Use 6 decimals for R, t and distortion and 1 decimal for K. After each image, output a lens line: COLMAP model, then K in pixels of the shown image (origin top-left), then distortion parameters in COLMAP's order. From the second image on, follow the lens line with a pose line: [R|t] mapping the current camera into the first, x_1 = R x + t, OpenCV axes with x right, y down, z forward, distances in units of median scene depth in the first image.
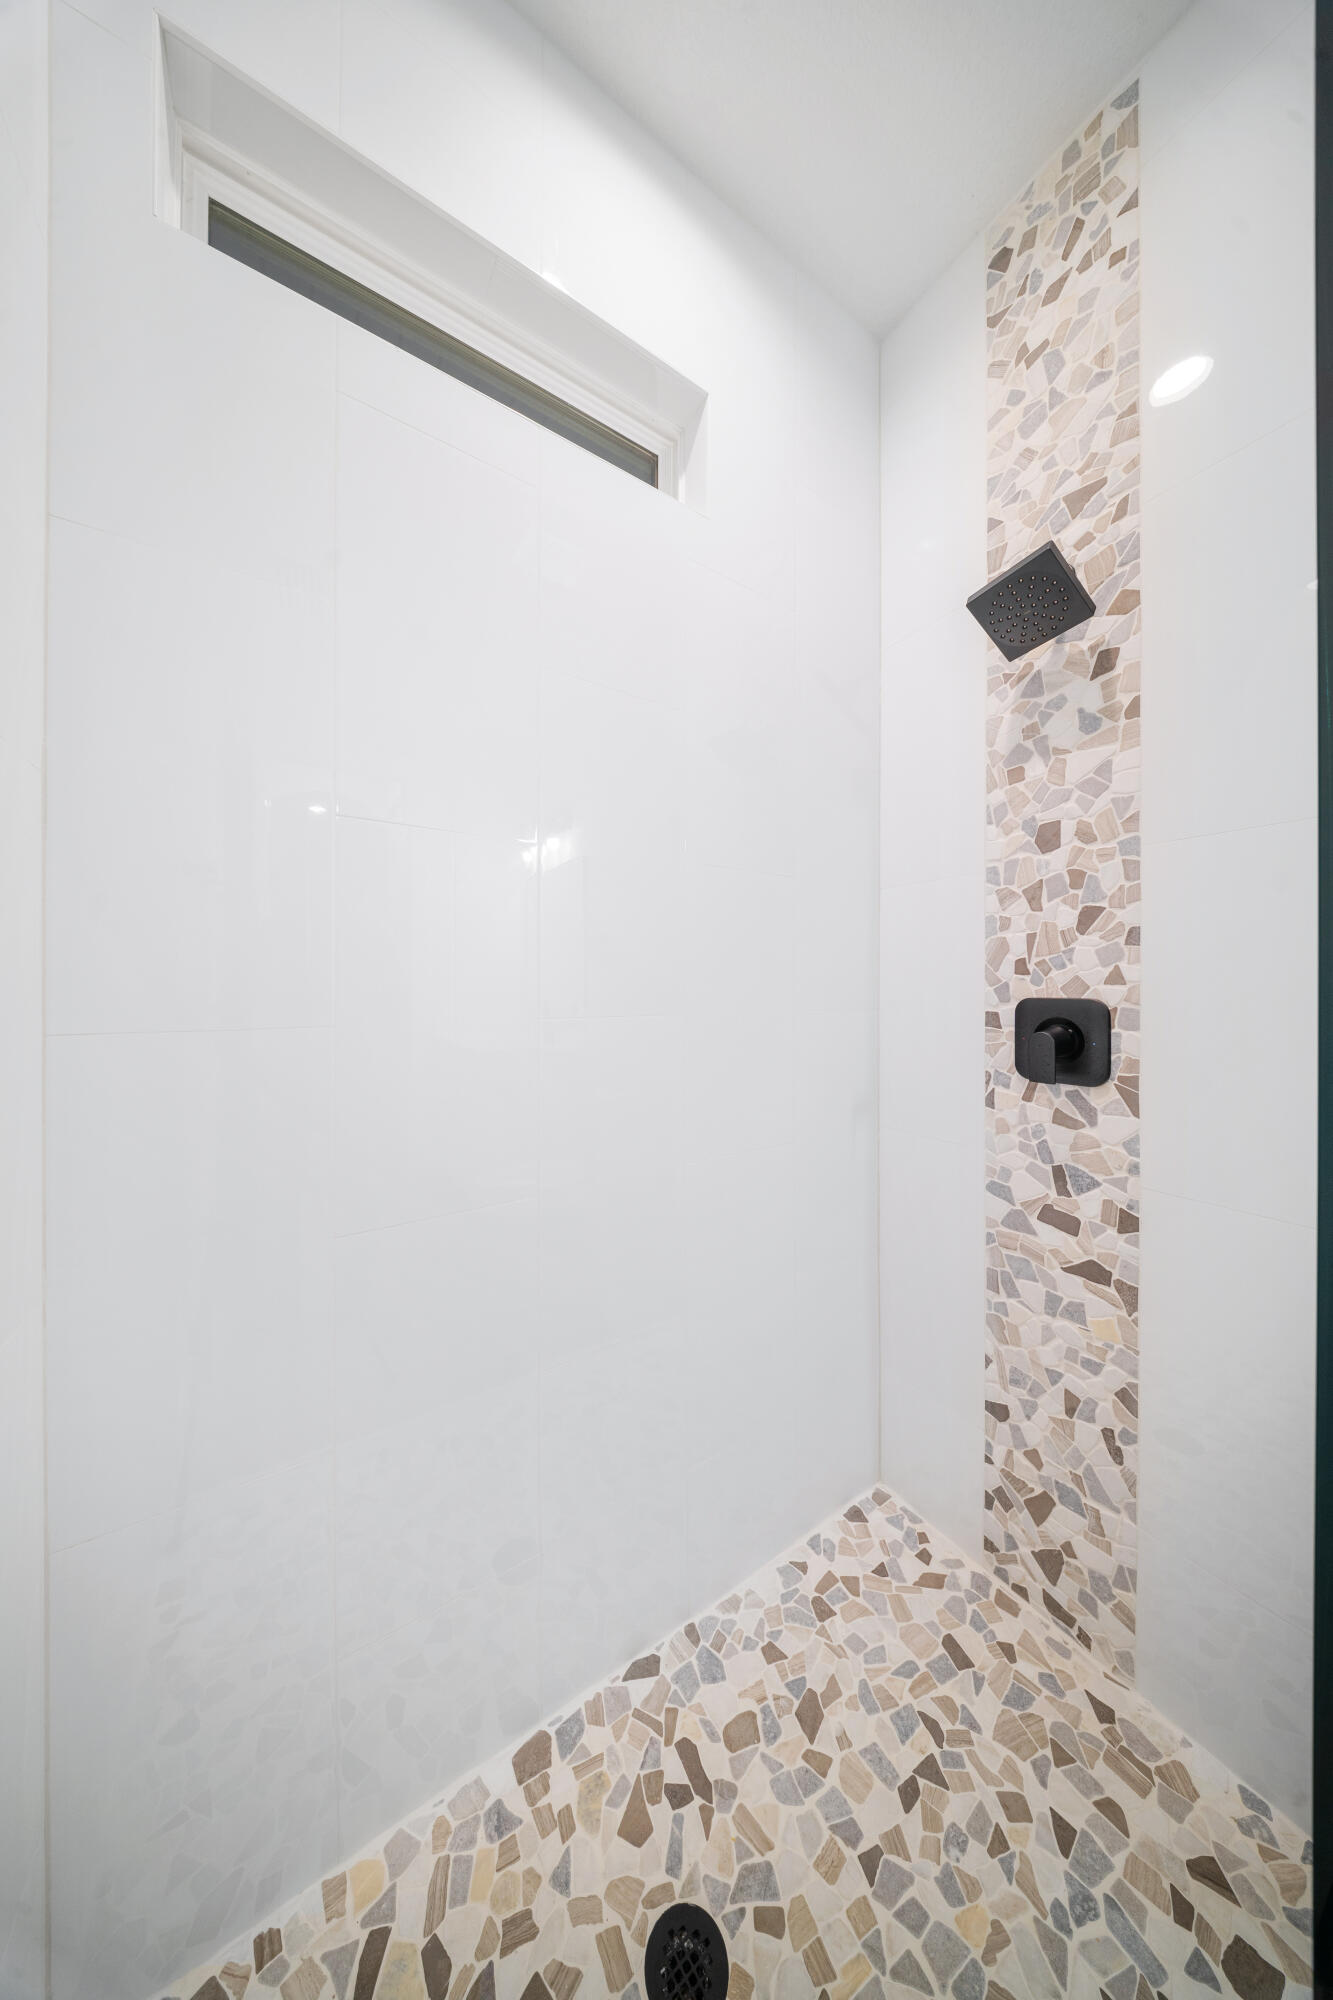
lens RADIAL K [[604.1, 0, 669.4], [0, 604.1, 994.5], [0, 0, 1]] dist [0.001490, -0.001560]
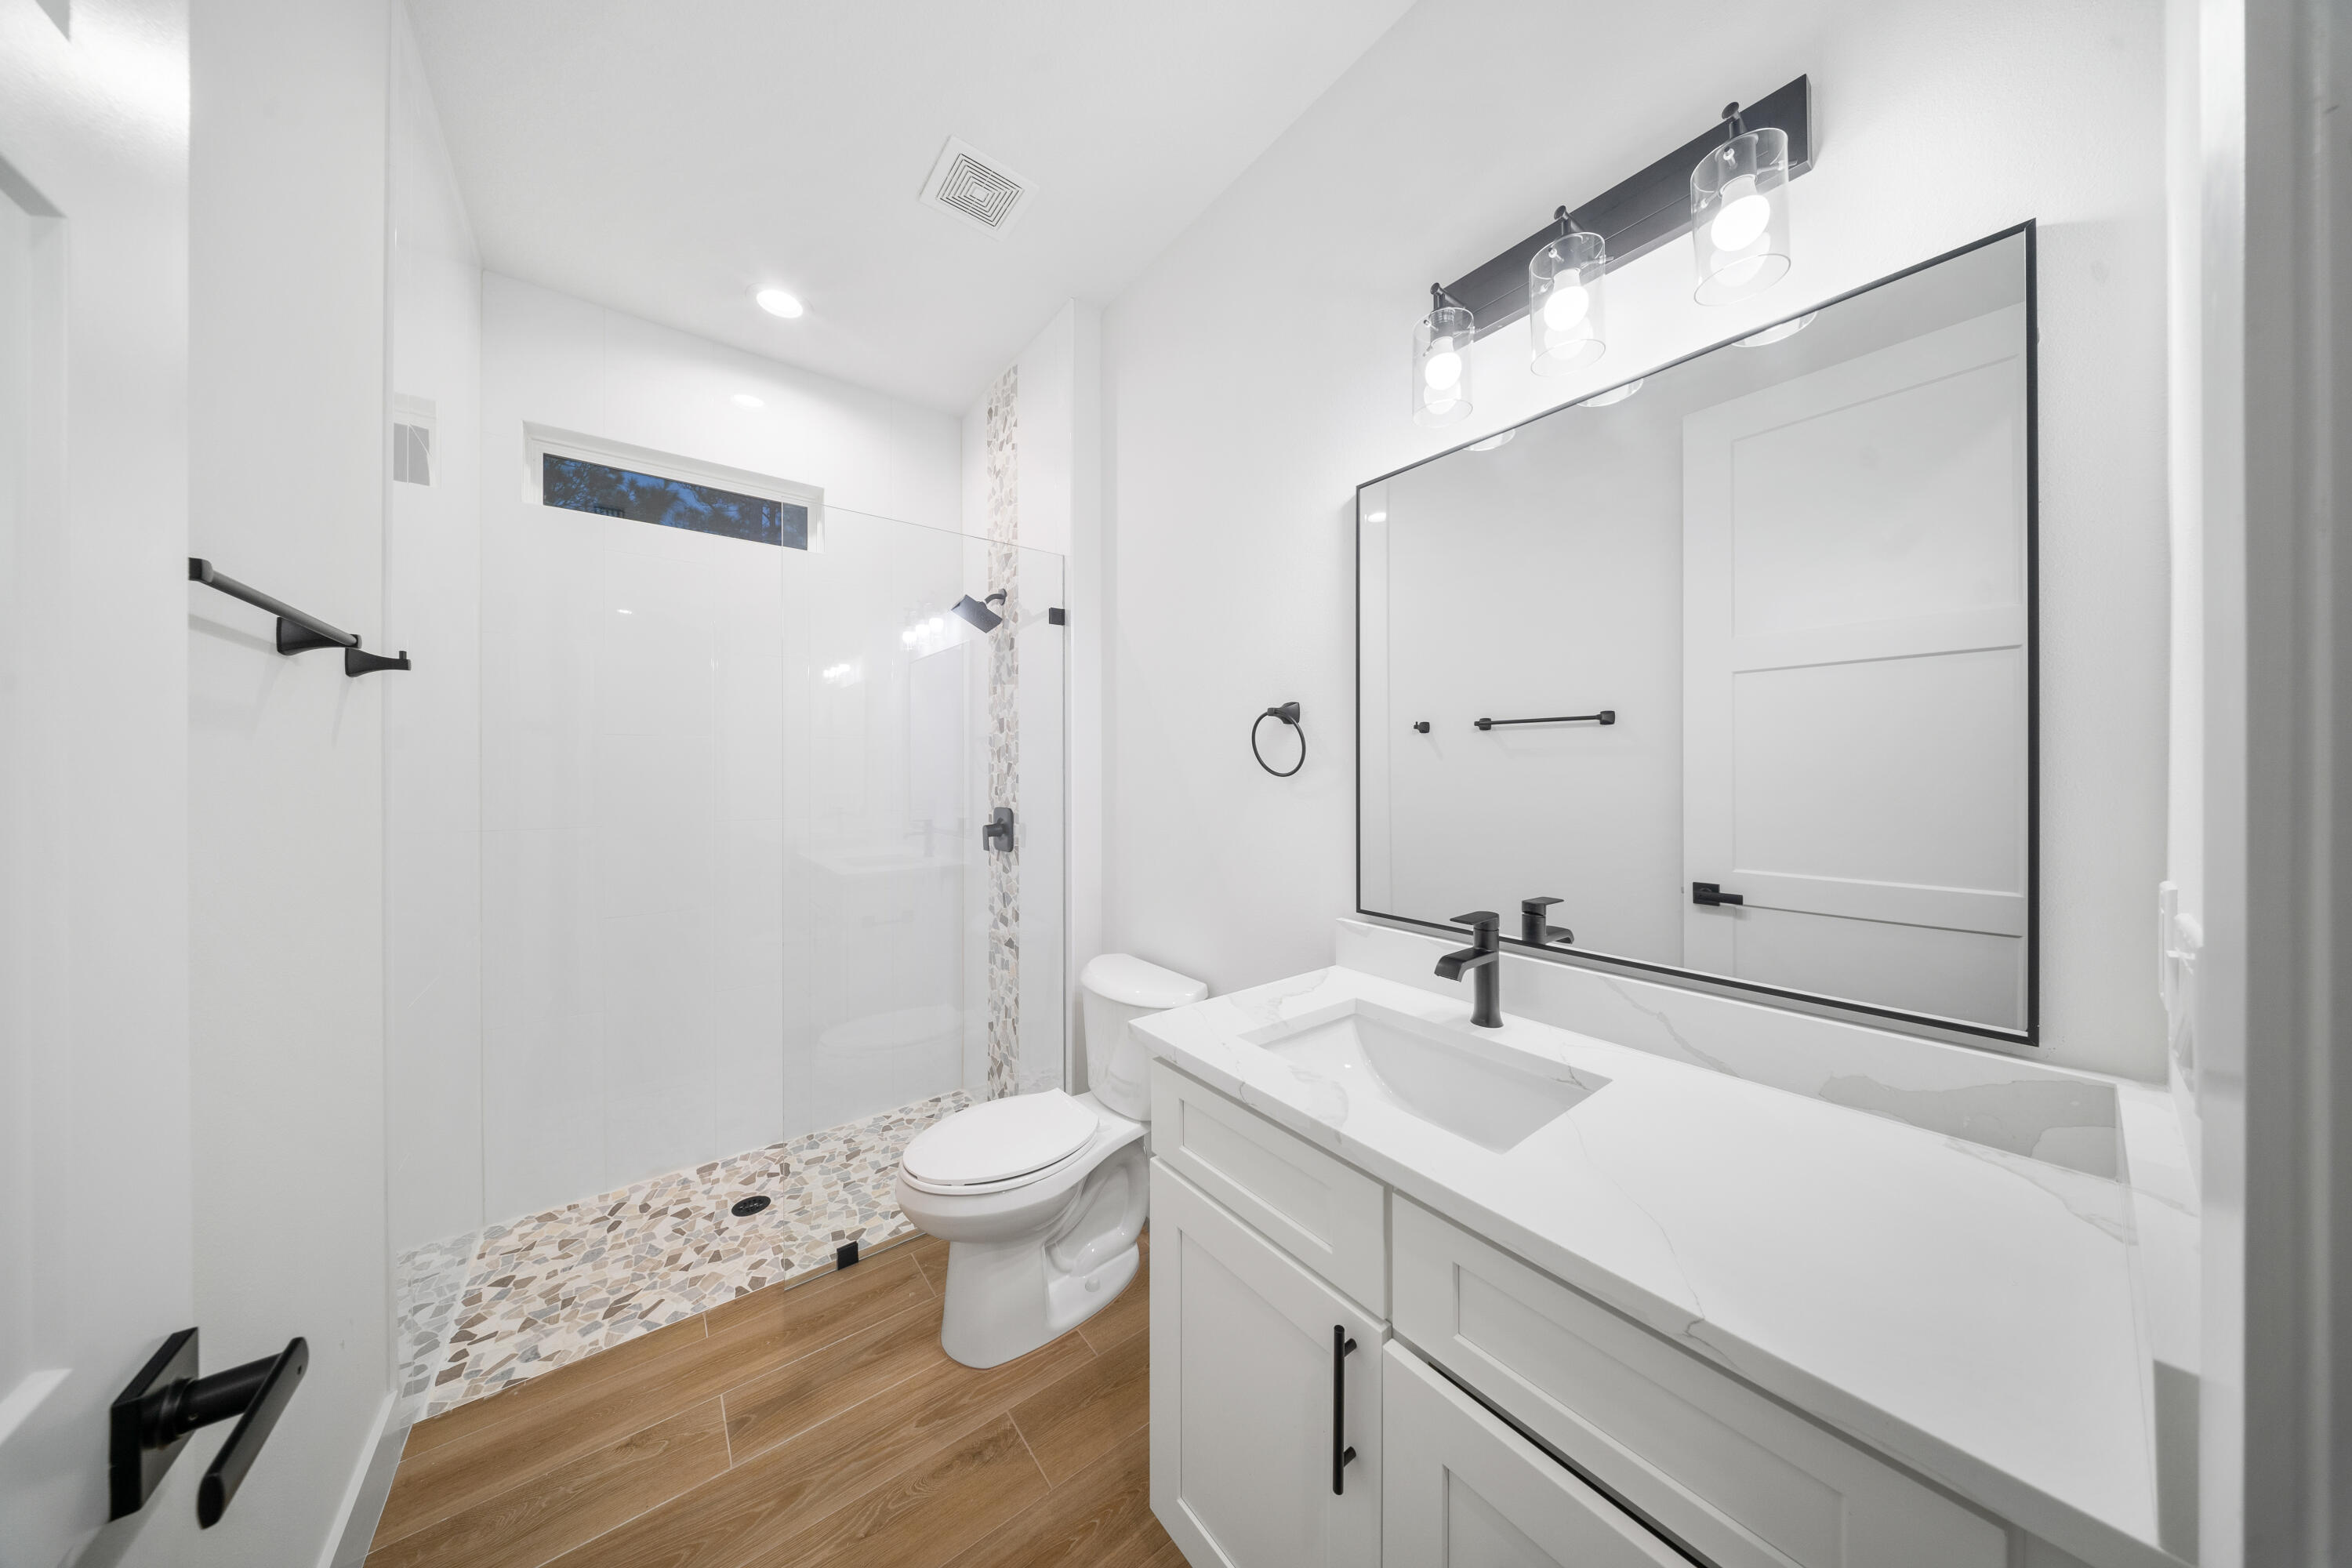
lens RADIAL K [[710.4, 0, 1169.8], [0, 710.4, 772.3], [0, 0, 1]] dist [0.001490, -0.001560]
pose [[0.997363, -0.011052, 0.071731, 1.083990], [0.011636, 0.999902, -0.007726, -0.090583], [-0.071639, 0.008541, 0.997394, -1.434108]]
